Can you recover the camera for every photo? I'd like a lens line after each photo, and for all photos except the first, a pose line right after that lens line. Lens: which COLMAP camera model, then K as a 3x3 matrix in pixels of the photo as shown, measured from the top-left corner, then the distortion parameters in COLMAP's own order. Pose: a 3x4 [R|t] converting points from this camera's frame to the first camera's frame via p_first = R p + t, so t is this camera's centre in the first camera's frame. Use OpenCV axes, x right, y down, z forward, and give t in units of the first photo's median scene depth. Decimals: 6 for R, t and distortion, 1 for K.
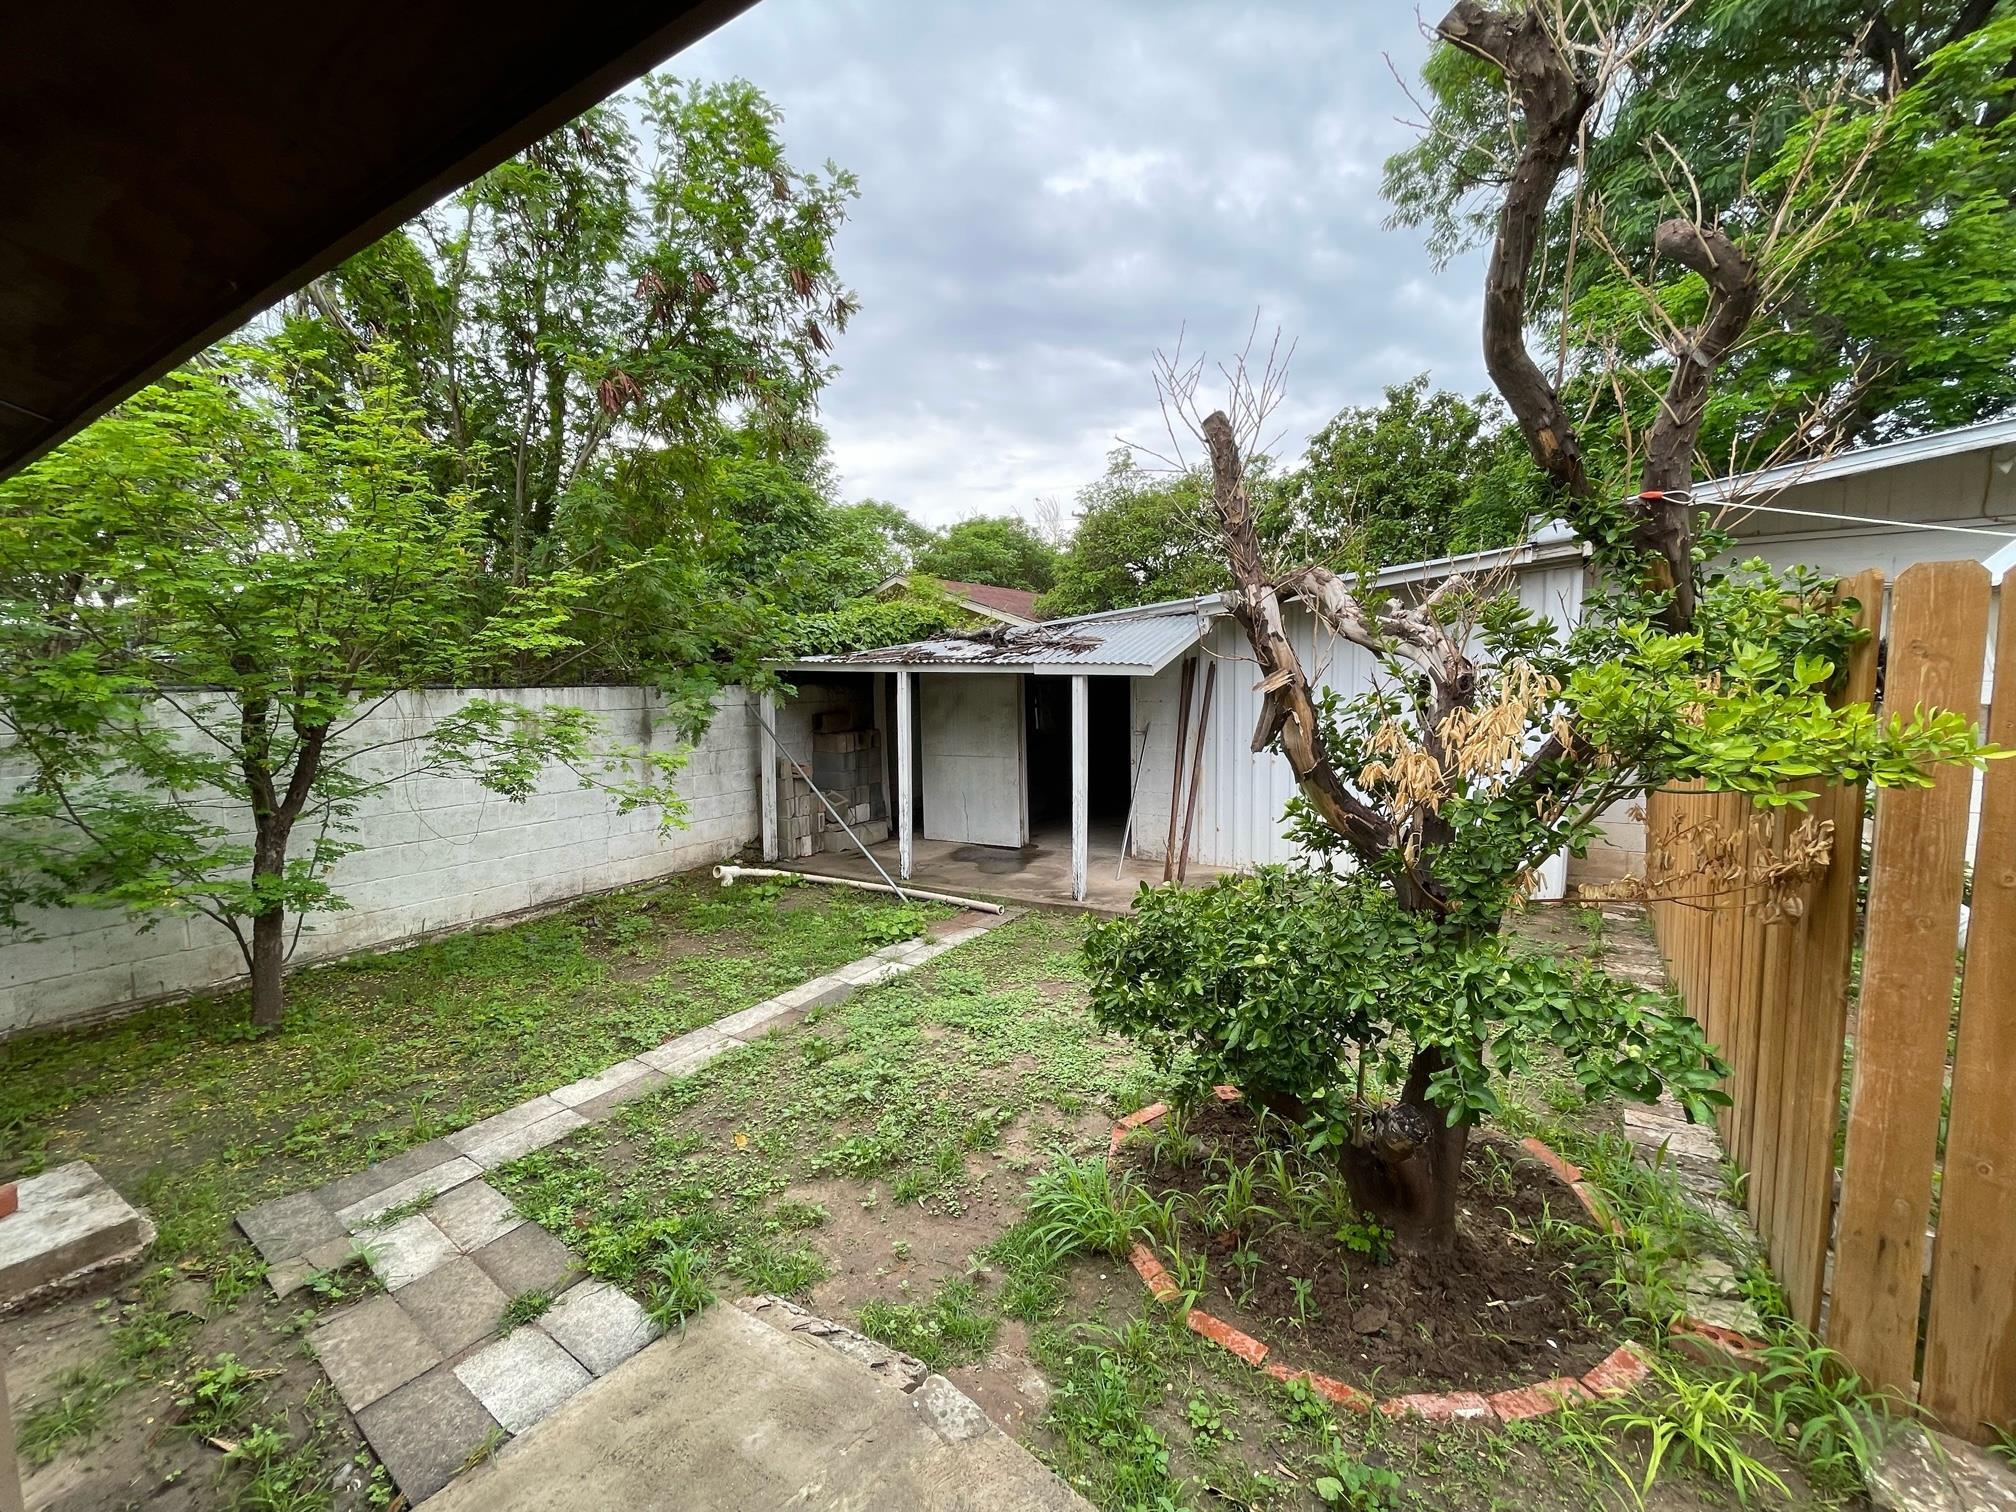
lens RADIAL K [[814.5, 0, 1002.7], [0, 814.5, 756.8], [0, 0, 1]] dist [-0.000103, -0.000275]
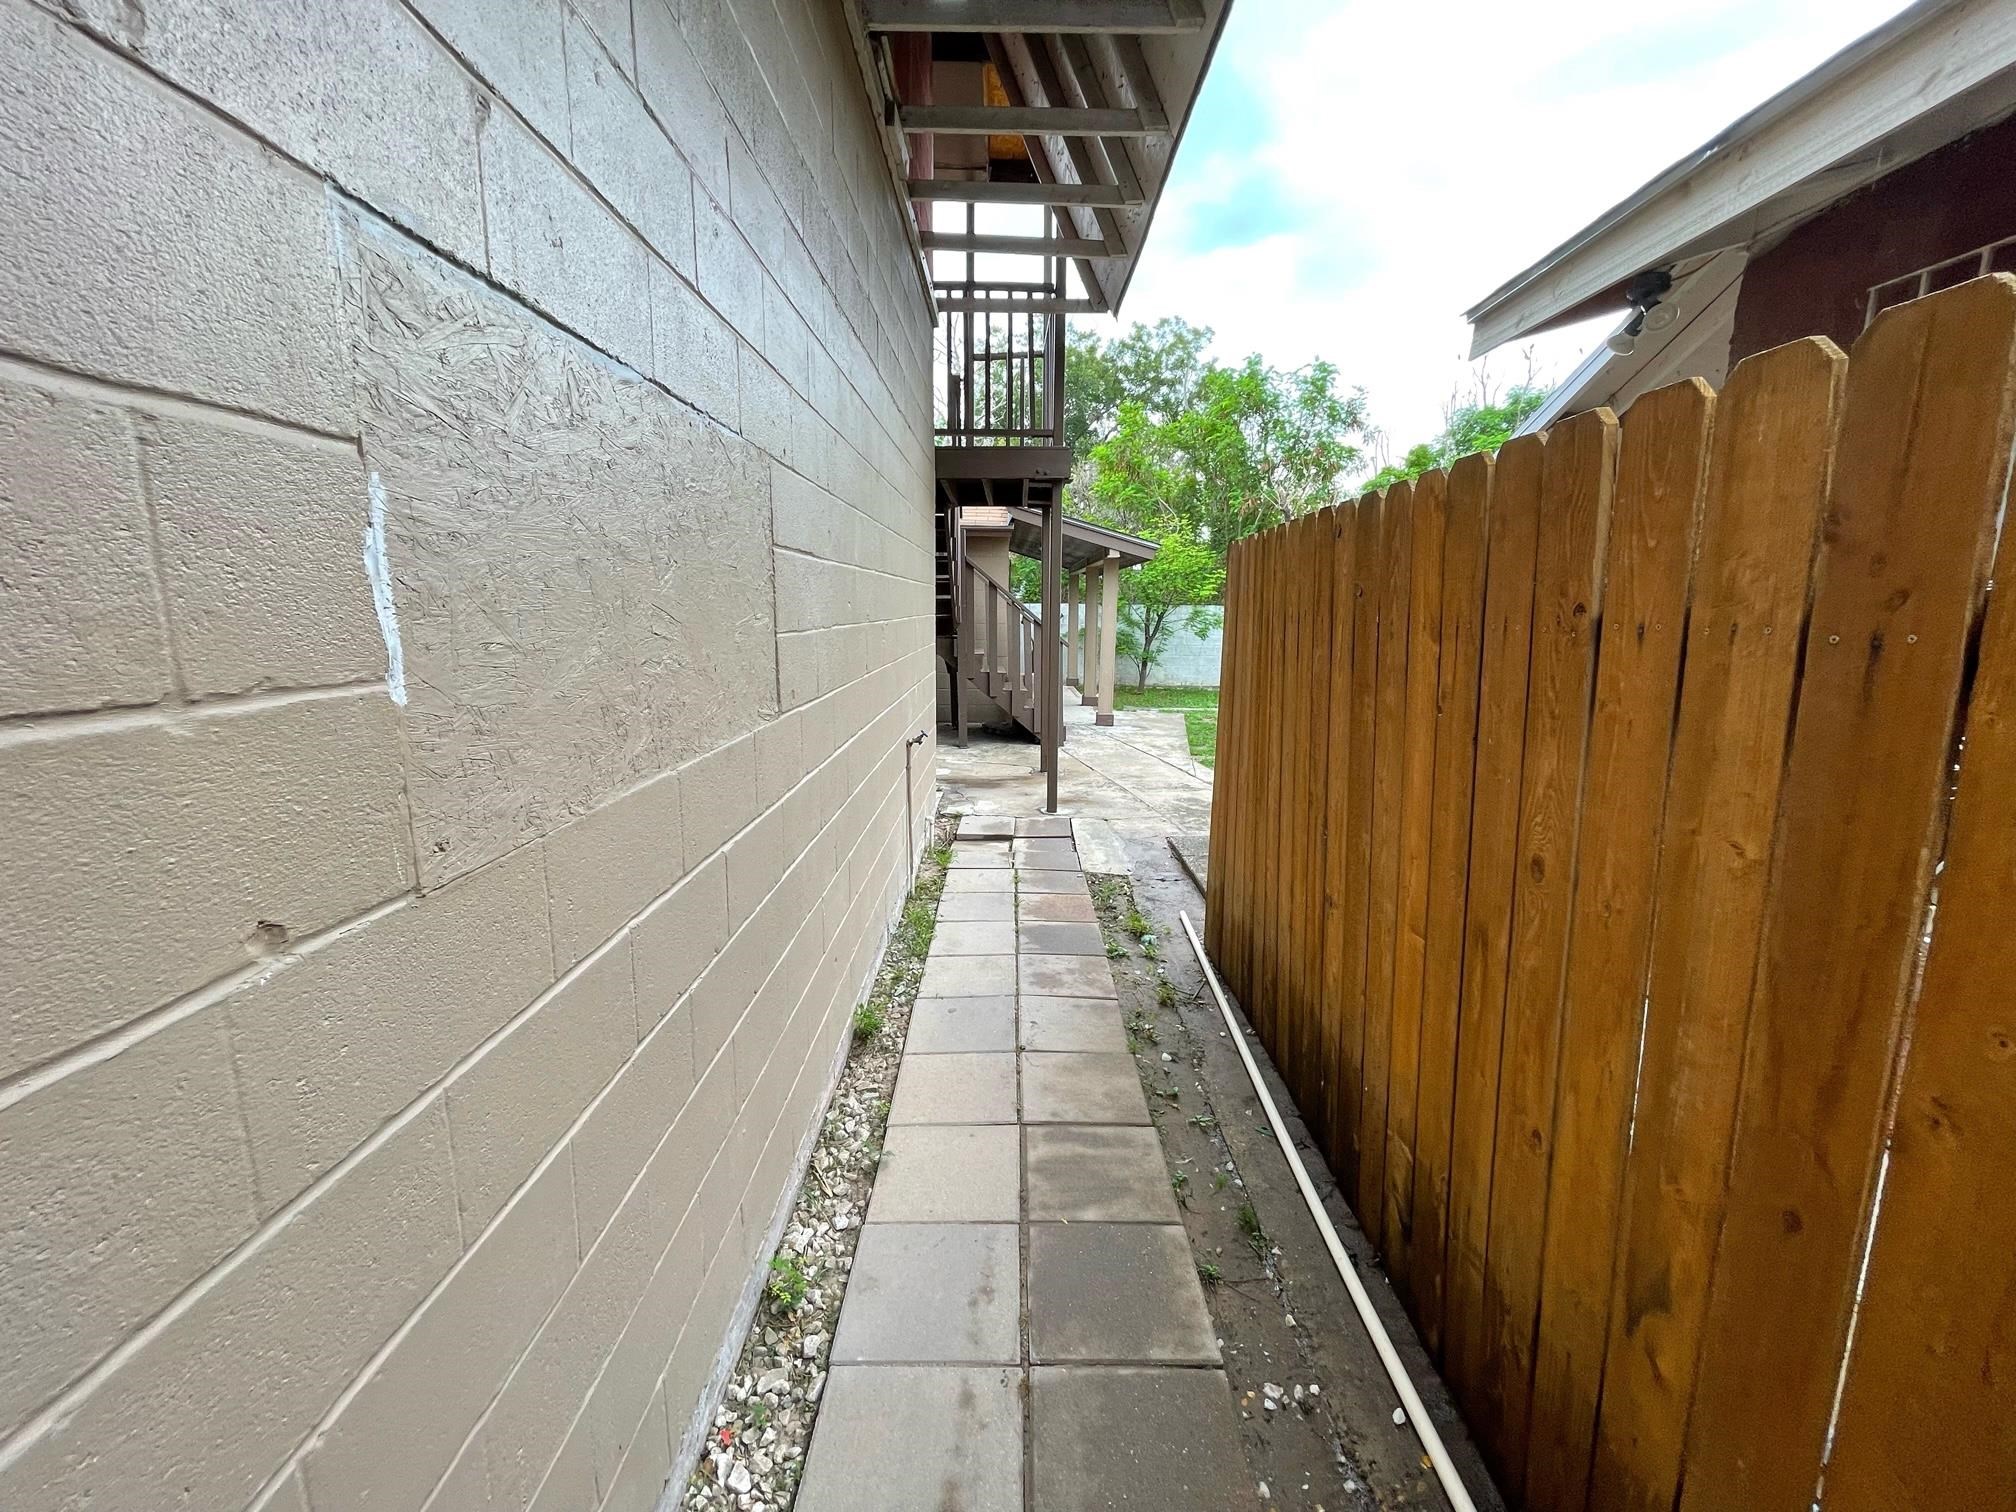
lens RADIAL K [[814.5, 0, 1000.7], [0, 814.5, 758.9], [0, 0, 1]] dist [-0.000103, -0.000275]
pose [[0.516651, 0.181880, -0.836655, 2.021603], [-0.094686, 0.983320, 0.155293, 0.101746], [0.850945, -0.001013, 0.525254, -1.579571]]
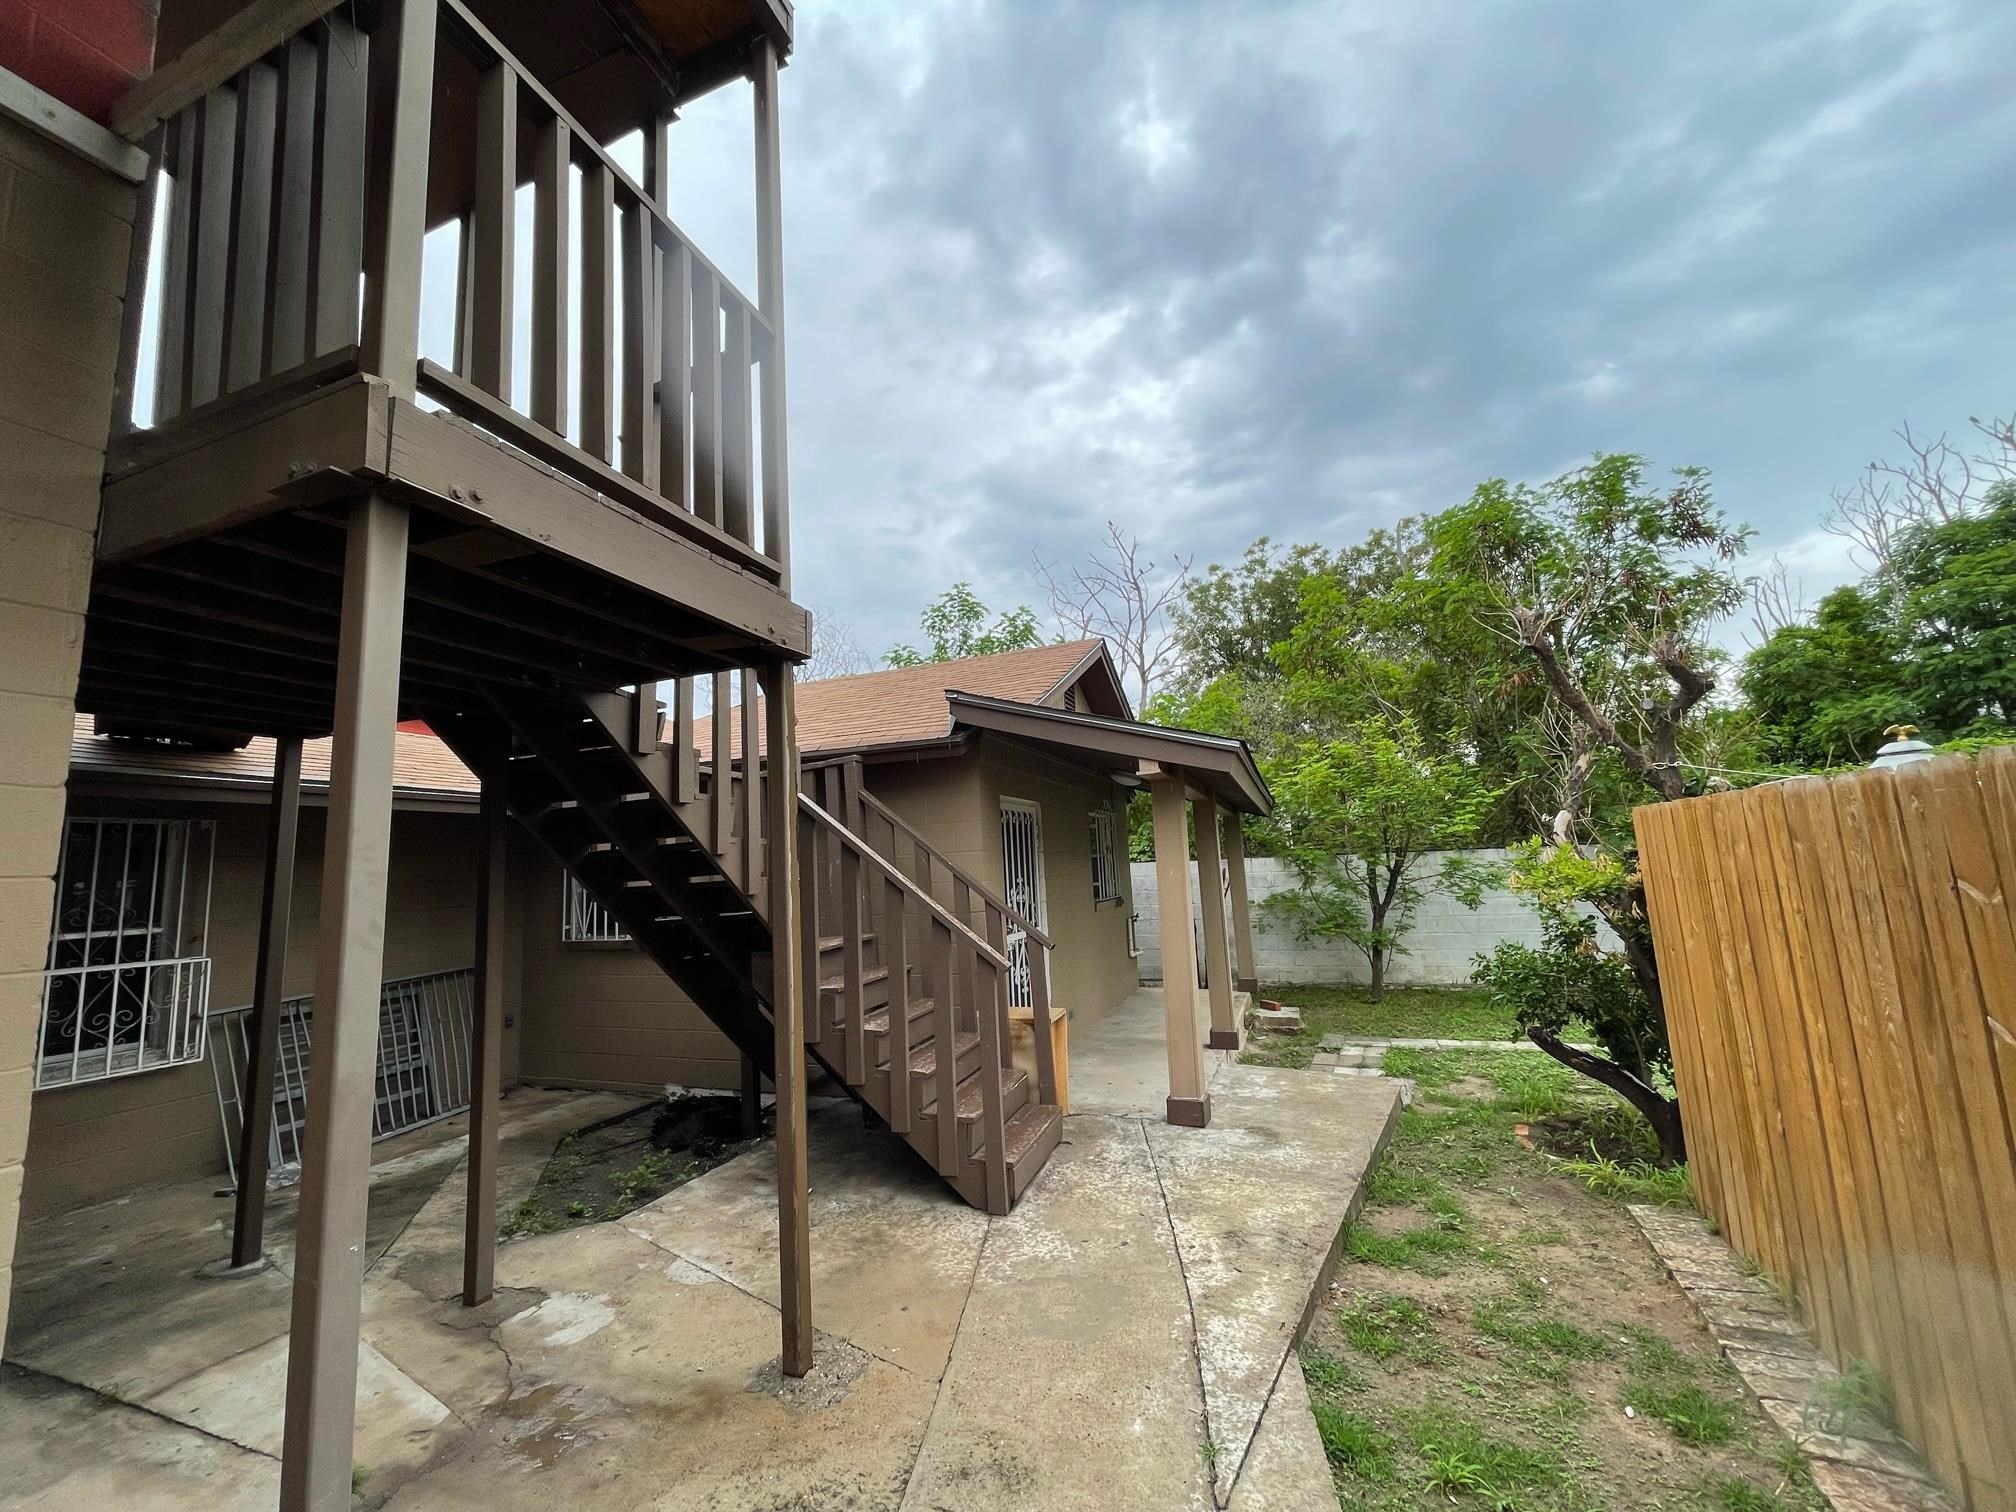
lens RADIAL K [[814.5, 0, 1002.5], [0, 814.5, 748.9], [0, 0, 1]] dist [-0.000103, -0.000275]
pose [[0.183410, -0.131474, -0.974205, 1.237735], [-0.047237, 0.988693, -0.142322, 0.005725], [0.981901, 0.072121, 0.175126, -0.500580]]
